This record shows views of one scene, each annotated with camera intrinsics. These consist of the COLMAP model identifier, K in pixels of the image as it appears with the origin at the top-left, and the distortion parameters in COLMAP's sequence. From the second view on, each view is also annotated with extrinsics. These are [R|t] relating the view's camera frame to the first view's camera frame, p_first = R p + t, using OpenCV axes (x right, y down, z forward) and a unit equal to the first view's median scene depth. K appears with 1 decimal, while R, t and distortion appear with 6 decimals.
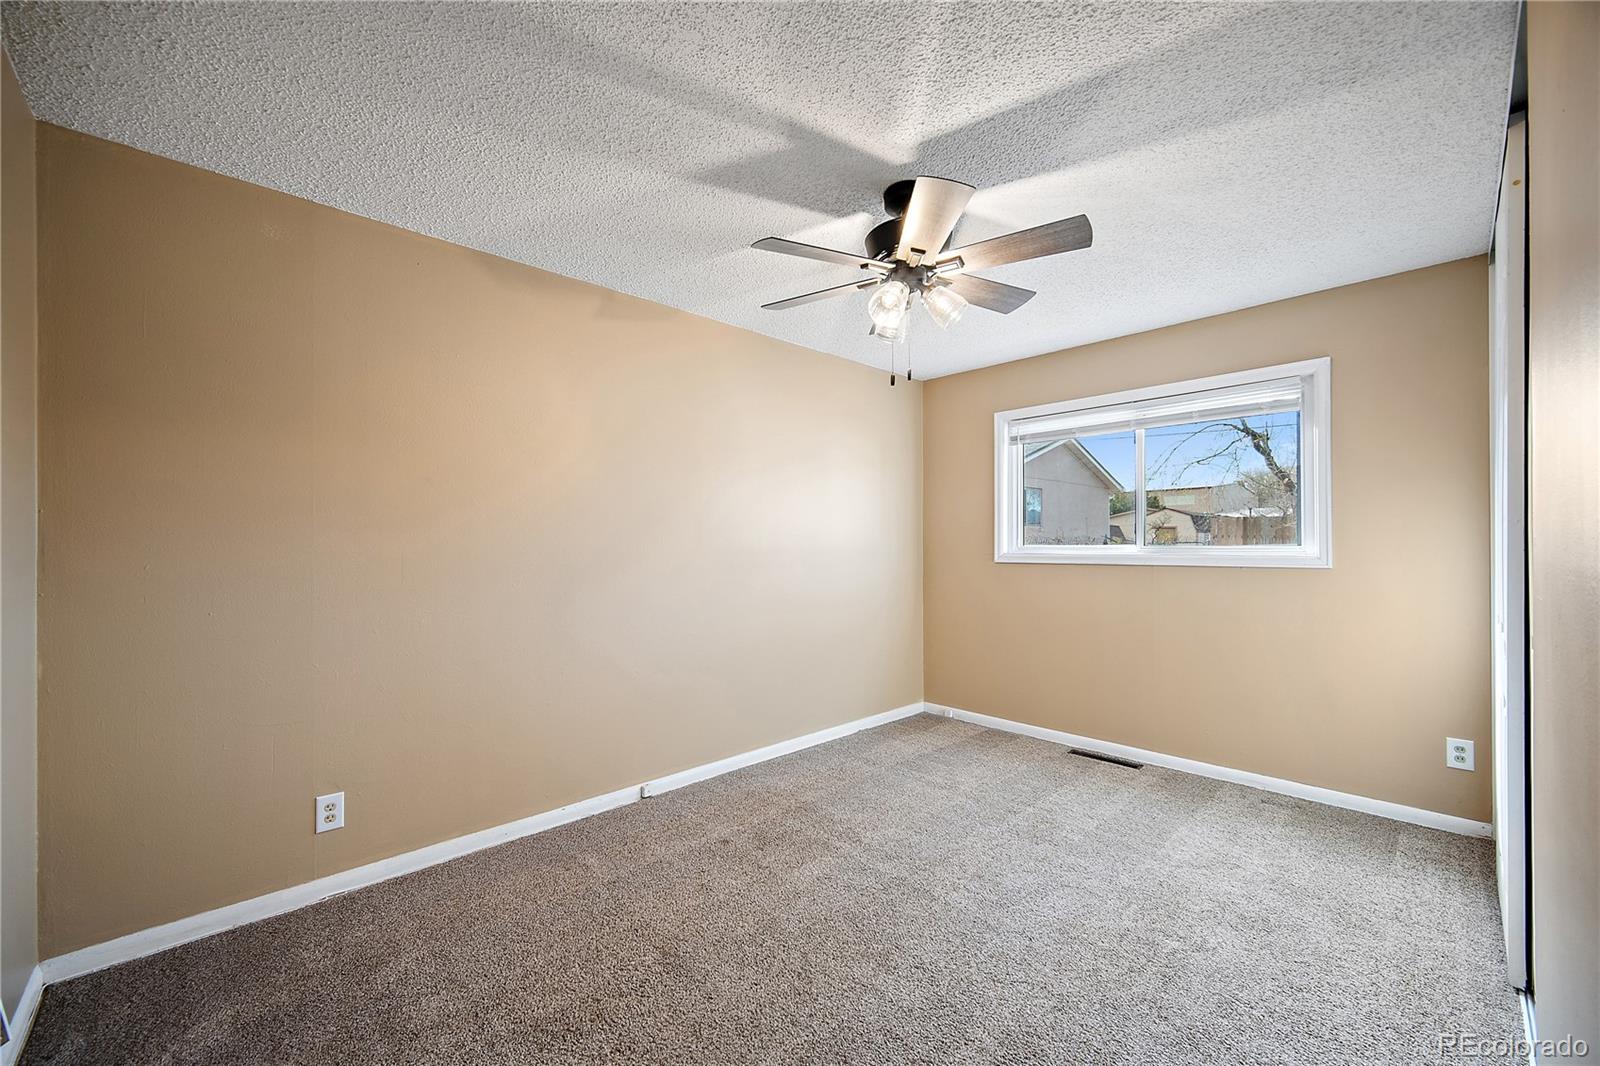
lens RADIAL K [[637.5, 0, 795.0], [0, 637.5, 537.6], [0, 0, 1]] dist [-0.003081, -0.000091]
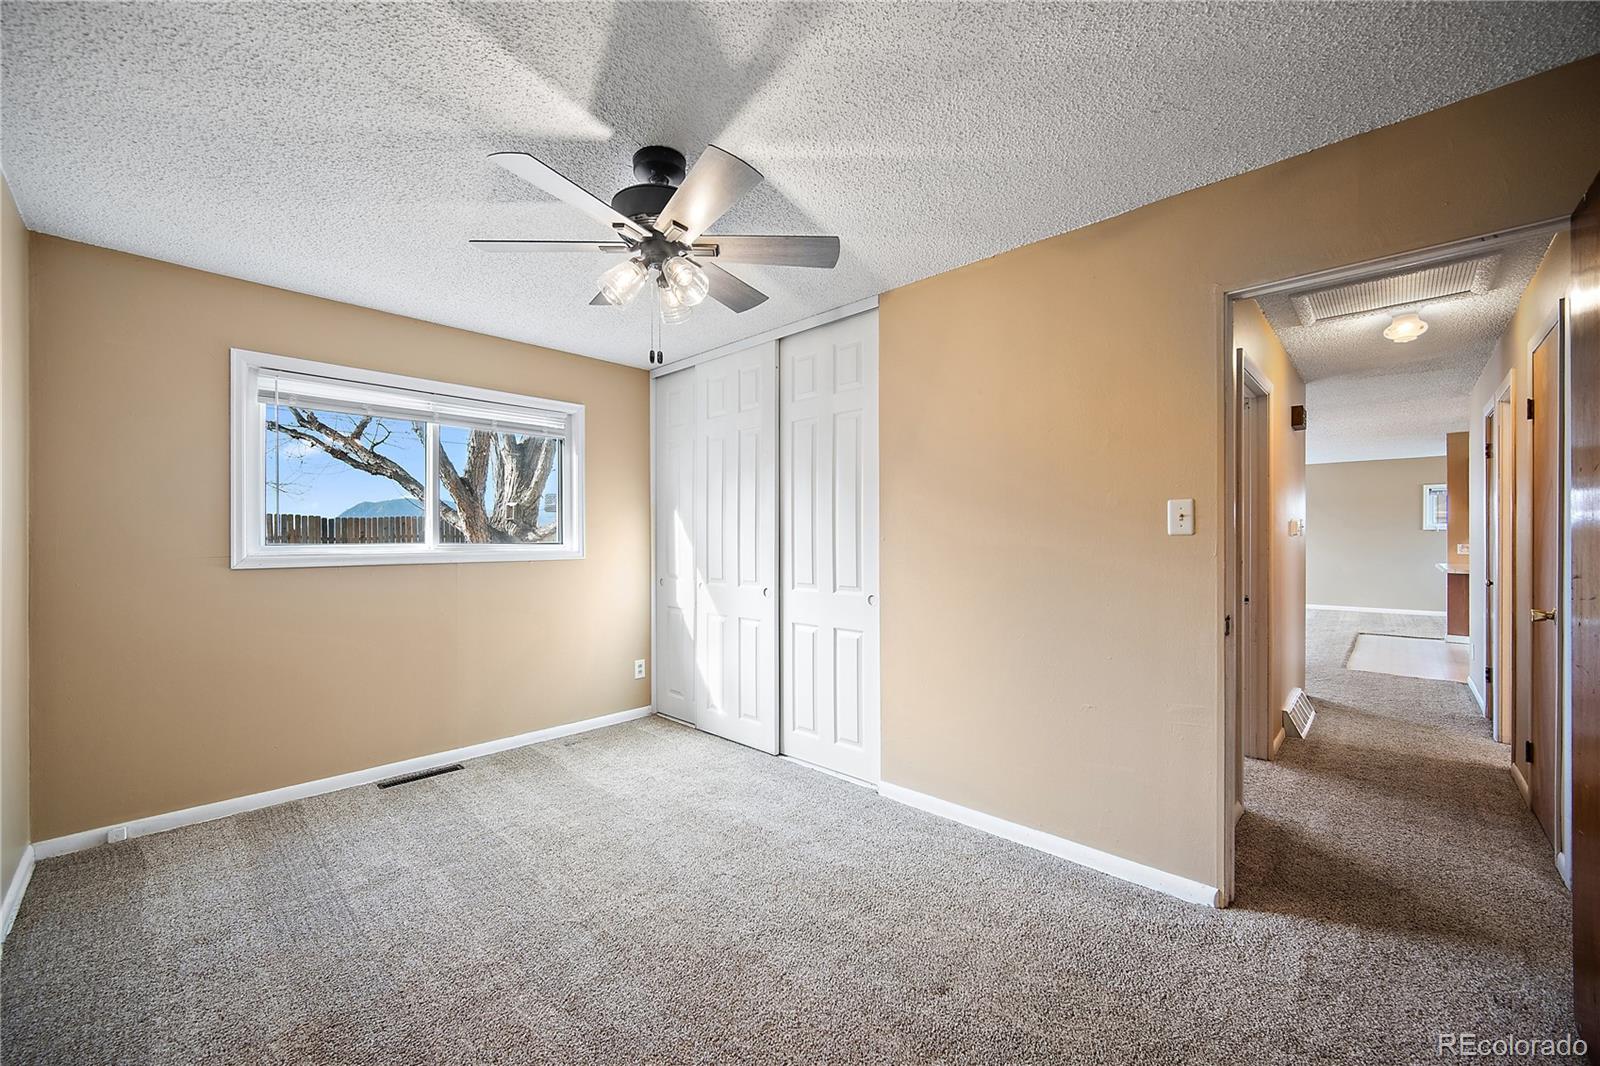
lens RADIAL K [[625.3, 0, 795.6], [0, 625.3, 537.2], [0, 0, 1]] dist [-0.001563, -0.000008]
pose [[-0.054343, 0.005560, 0.998507, -0.516255], [-0.008071, 0.999949, -0.006007, 0.004871], [-0.998490, -0.008385, -0.054296, 0.598893]]
